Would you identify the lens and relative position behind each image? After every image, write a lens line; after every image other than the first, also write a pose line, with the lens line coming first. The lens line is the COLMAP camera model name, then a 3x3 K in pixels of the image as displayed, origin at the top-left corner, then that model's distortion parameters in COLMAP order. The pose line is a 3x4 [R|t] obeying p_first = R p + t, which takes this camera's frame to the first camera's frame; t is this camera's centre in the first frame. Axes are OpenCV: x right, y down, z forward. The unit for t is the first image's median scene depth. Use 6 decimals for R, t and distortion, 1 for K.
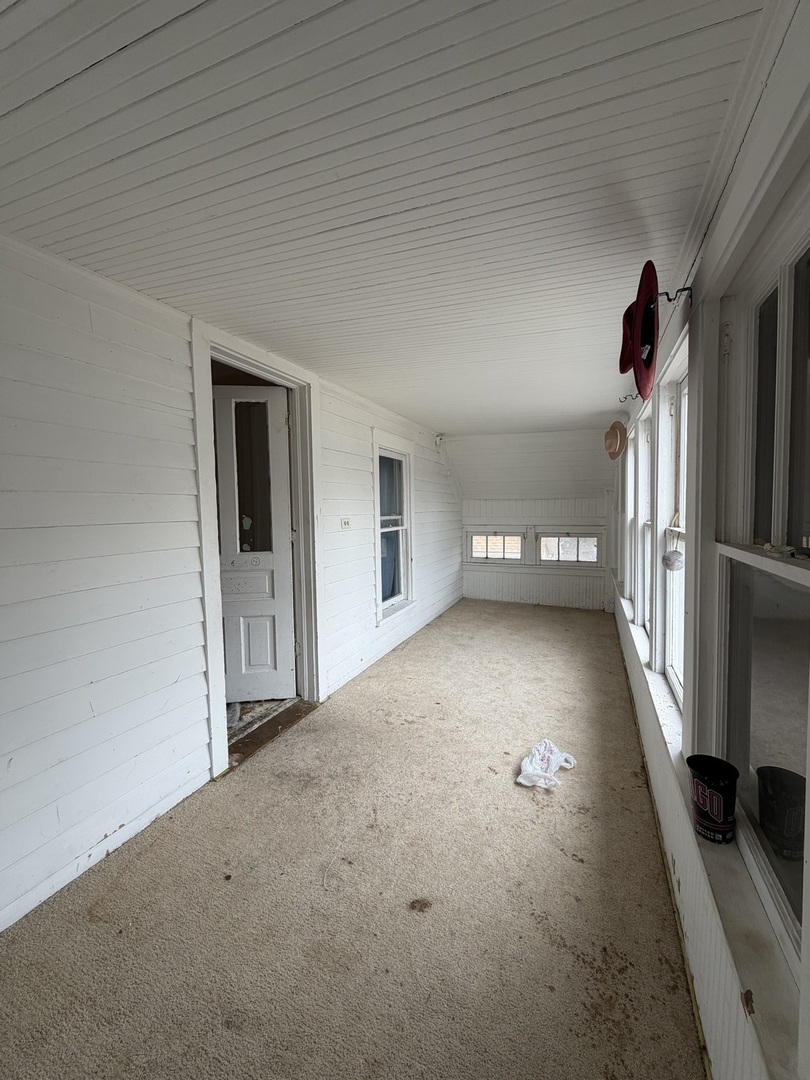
lens RADIAL K [[430.1, 0, 405.2], [0, 430.1, 539.0], [0, 0, 1]] dist [-0.002952, 0.000011]
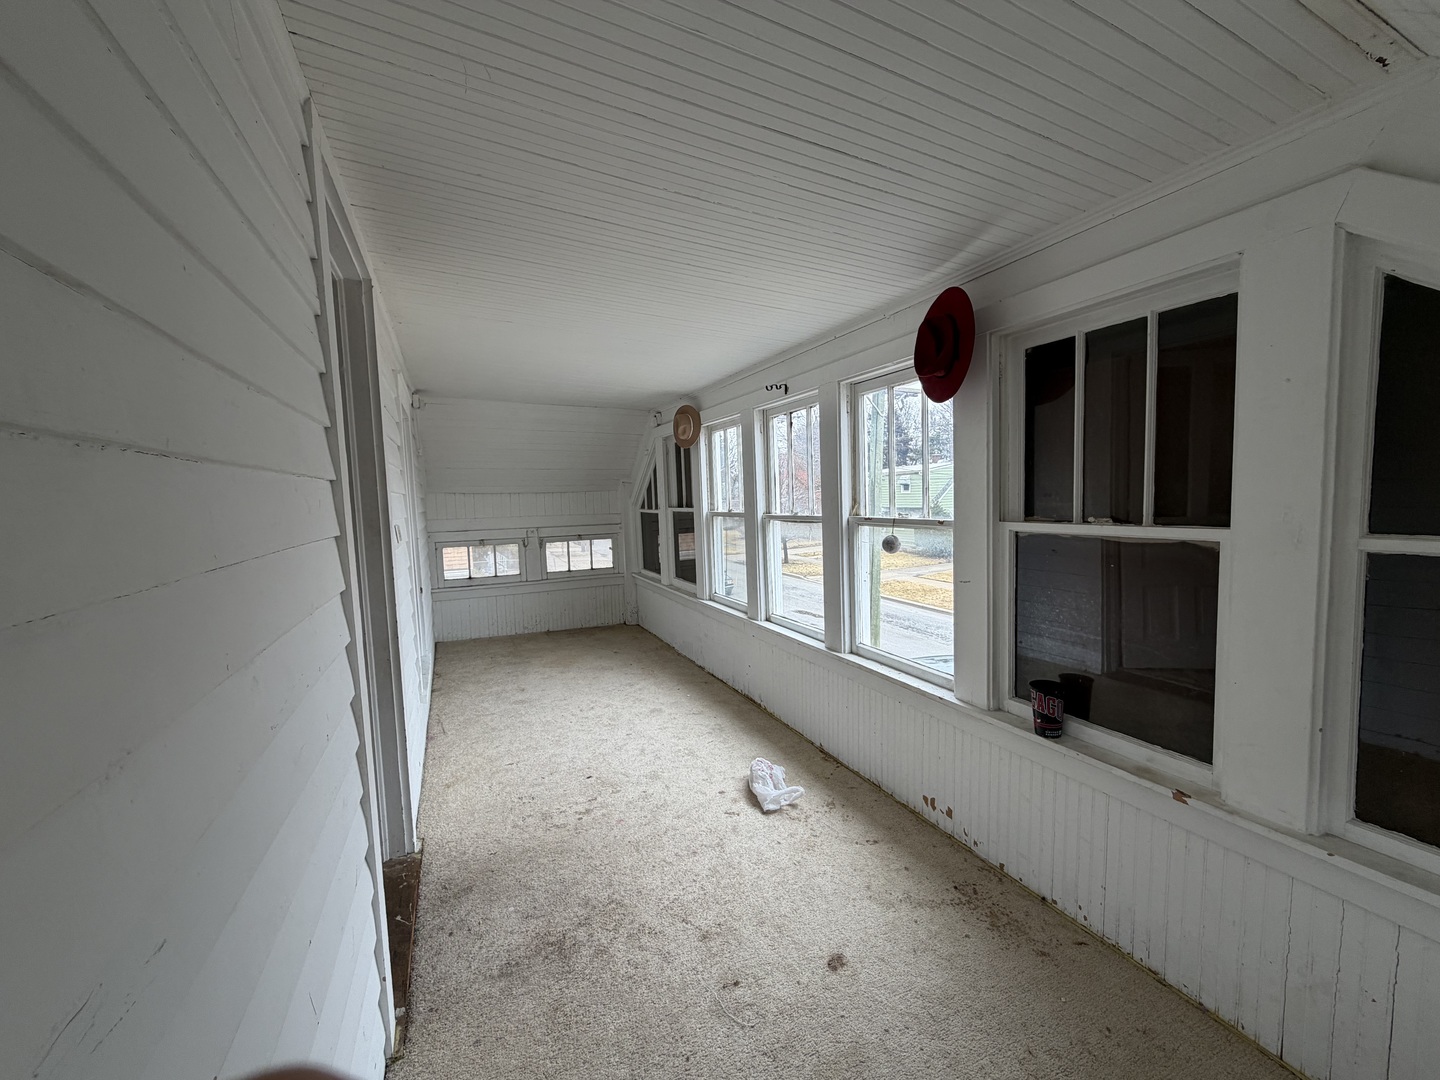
lens RADIAL K [[573.5, 0, 717.7], [0, 573.5, 541.7], [0, 0, 1]] dist [-0.002952, 0.000011]
pose [[0.672178, -0.065350, 0.737500, -0.374168], [0.073030, 0.997092, 0.021791, -0.009753], [-0.736779, 0.039212, 0.674996, 0.152839]]
